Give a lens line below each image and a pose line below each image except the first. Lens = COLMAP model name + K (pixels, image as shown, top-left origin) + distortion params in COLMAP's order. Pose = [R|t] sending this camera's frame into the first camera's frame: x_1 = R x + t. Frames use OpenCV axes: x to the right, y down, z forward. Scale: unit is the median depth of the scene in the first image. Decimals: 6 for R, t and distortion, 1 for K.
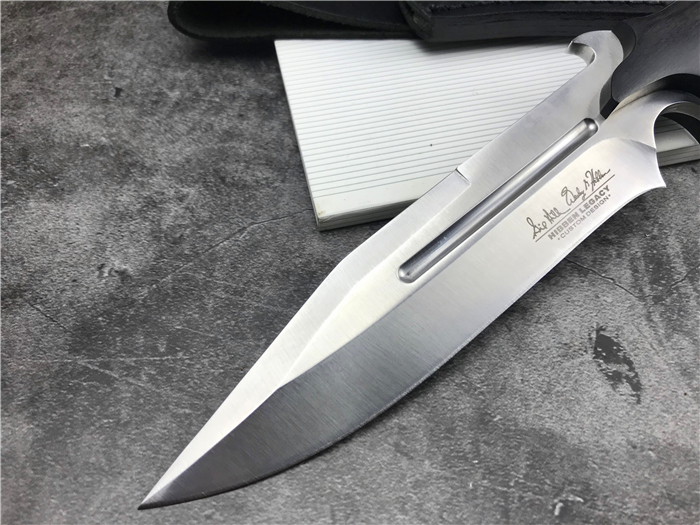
lens RADIAL K [[610.1, 0, 344.1], [0, 610.1, 261.2], [0, 0, 1]] dist [-0.051399, 0.059037]
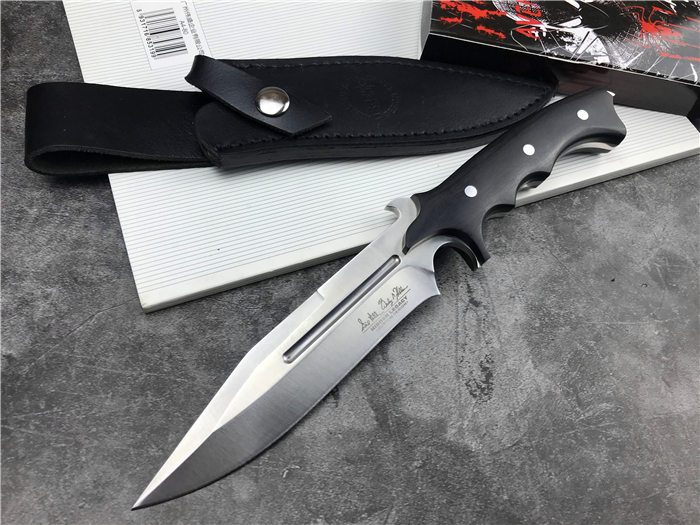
lens RADIAL K [[597.8, 0, 350.1], [0, 597.8, 260.8], [0, 0, 1]] dist [-0.008130, 0.004401]
pose [[0.977401, -0.072127, 0.198710, 0.189618], [0.059170, 0.995763, 0.070397, -0.279987], [-0.202945, -0.057048, 0.977527, -0.619633]]
